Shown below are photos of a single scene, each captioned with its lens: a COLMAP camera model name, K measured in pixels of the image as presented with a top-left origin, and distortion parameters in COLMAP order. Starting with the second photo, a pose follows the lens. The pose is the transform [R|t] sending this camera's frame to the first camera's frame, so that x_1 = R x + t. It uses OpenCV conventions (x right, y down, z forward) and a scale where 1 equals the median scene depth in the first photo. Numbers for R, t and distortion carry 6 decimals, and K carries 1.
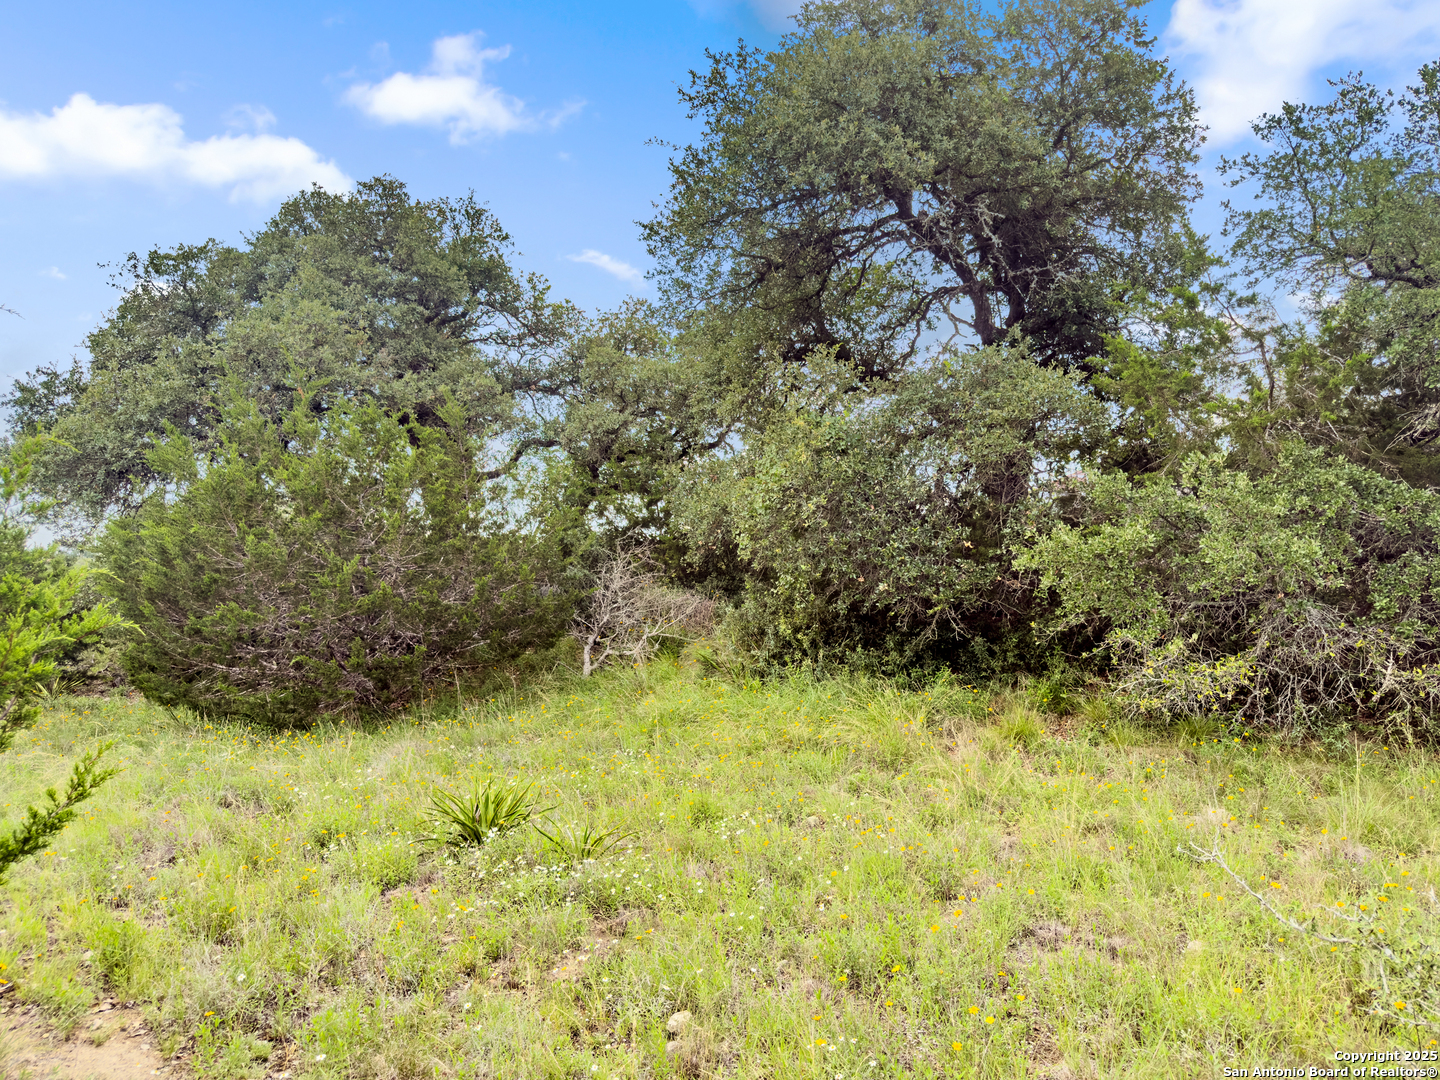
lens RADIAL K [[994.7, 0, 716.5], [0, 994.7, 537.6], [0, 0, 1]] dist [-0.006465, -0.004808]
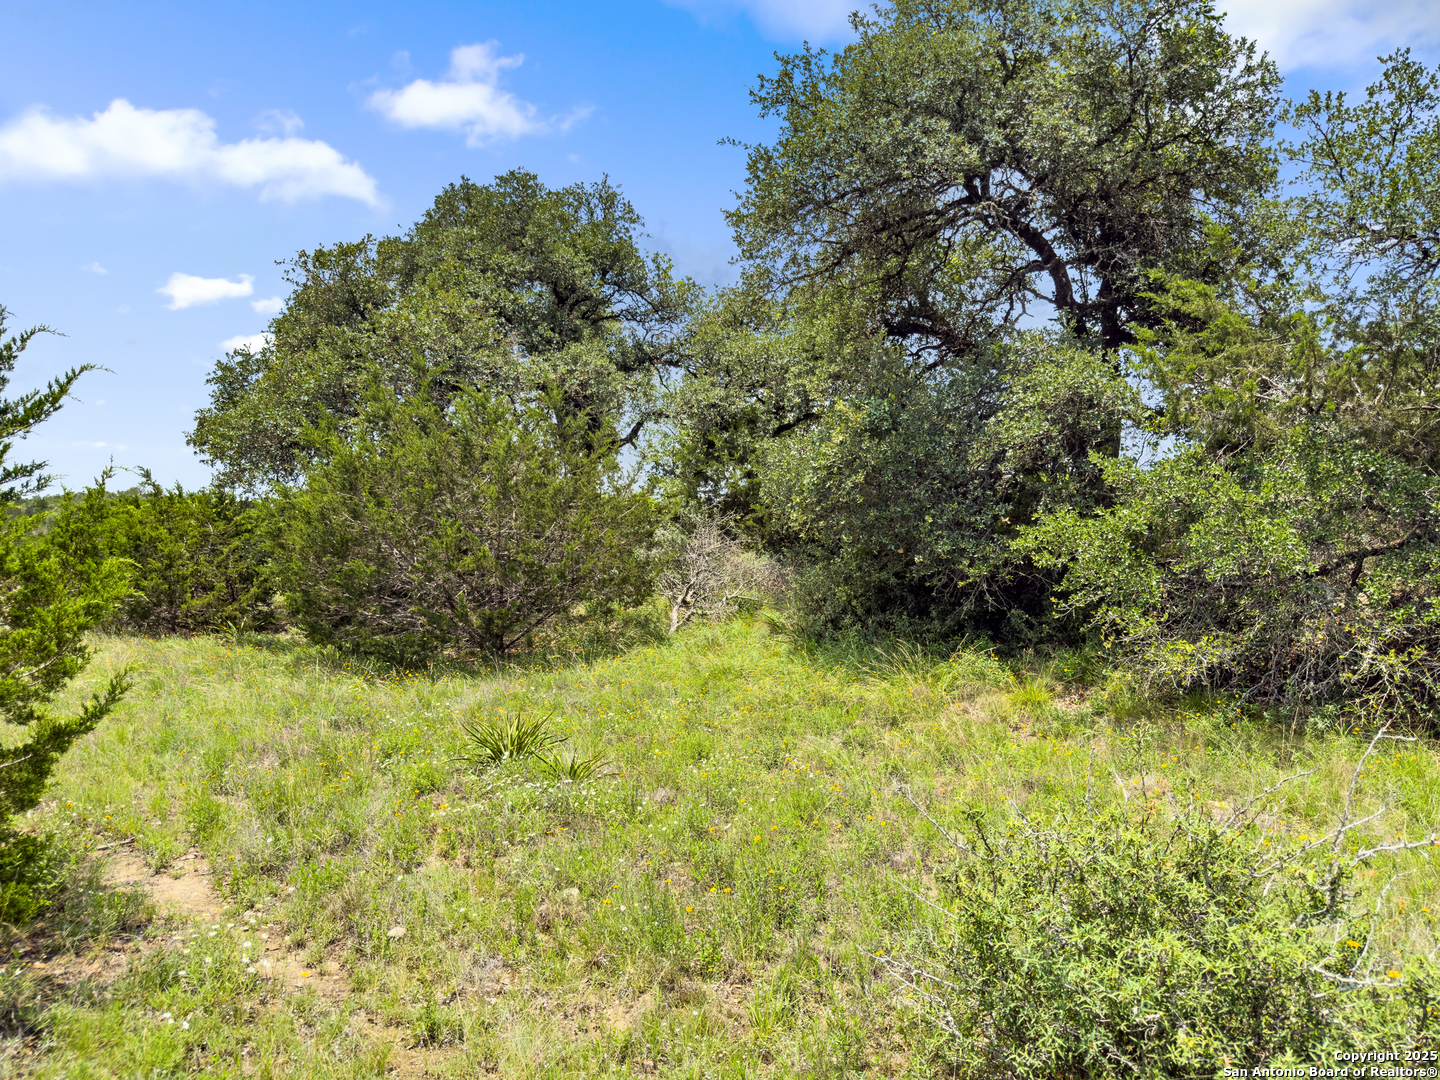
lens RADIAL K [[1000.1, 0, 718.4], [0, 1000.1, 514.4], [0, 0, 1]] dist [0.076088, -0.185721]
pose [[0.983793, 0.012851, -0.178844, 0.093928], [-0.009149, 0.999727, 0.021512, -0.012854], [0.179072, -0.019527, 0.983642, -0.063879]]
